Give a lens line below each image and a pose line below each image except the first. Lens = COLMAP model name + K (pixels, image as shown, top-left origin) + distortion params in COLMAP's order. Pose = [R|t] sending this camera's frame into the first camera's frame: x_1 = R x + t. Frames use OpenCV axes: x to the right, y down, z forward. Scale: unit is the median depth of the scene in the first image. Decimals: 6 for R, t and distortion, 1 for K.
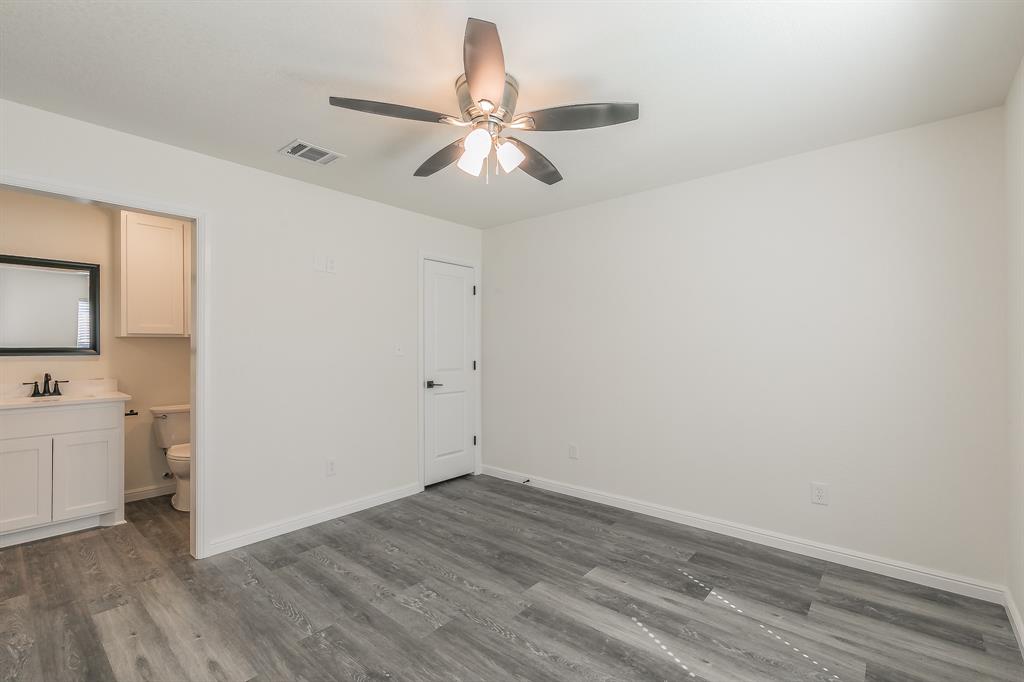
lens RADIAL K [[442.4, 0, 521.3], [0, 442.4, 350.0], [0, 0, 1]] dist [0.000965, -0.000762]
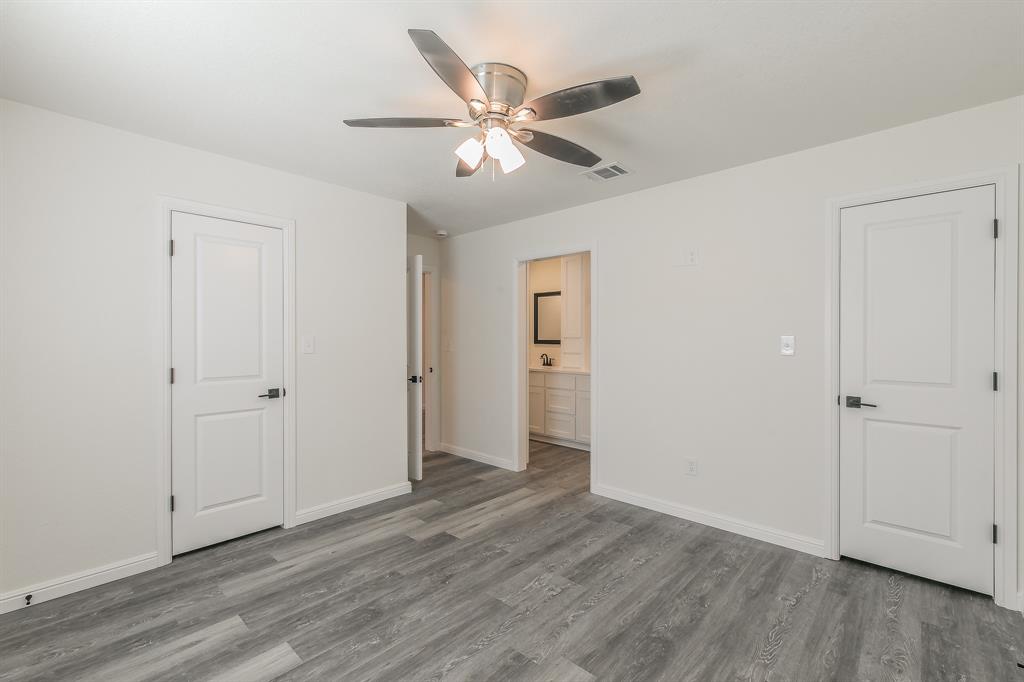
lens RADIAL K [[442.4, 0, 511.9], [0, 442.4, 341.4], [0, 0, 1]] dist [0.000965, -0.000762]
pose [[-0.045693, 0.010800, -0.998897, 0.748839], [-0.002557, 0.999937, 0.010928, -0.024507], [0.998952, 0.003054, -0.045663, 0.889514]]
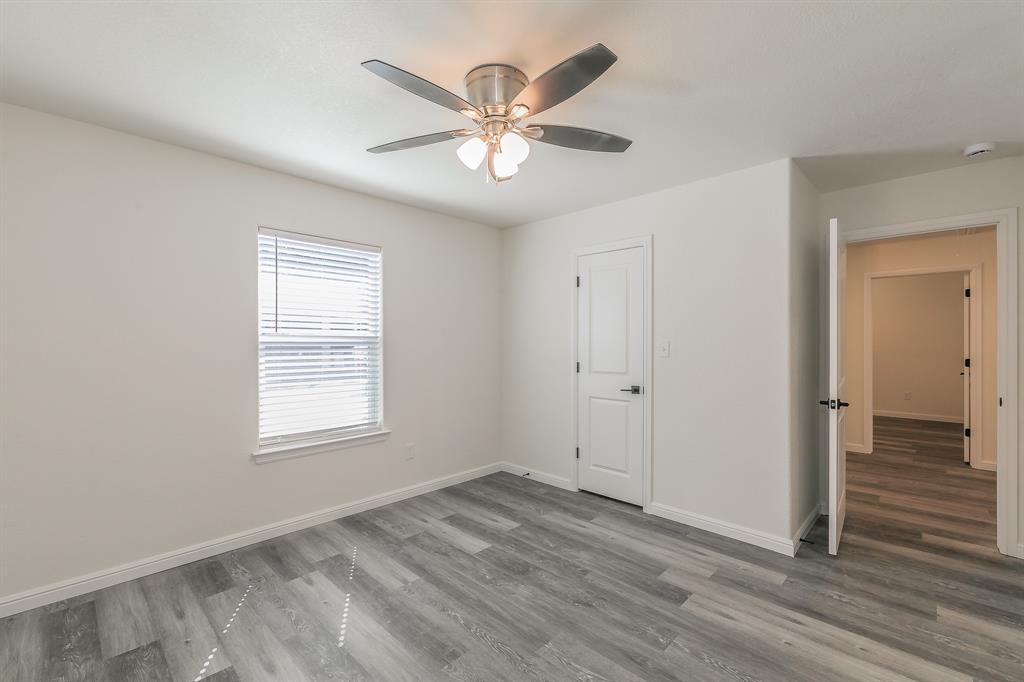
lens RADIAL K [[442.4, 0, 515.9], [0, 442.4, 343.0], [0, 0, 1]] dist [0.000965, -0.000762]
pose [[-0.997492, 0.003086, 0.070719, -0.154450], [0.003467, 0.999980, 0.005261, -0.025407], [-0.070701, 0.005493, -0.997482, 1.619256]]
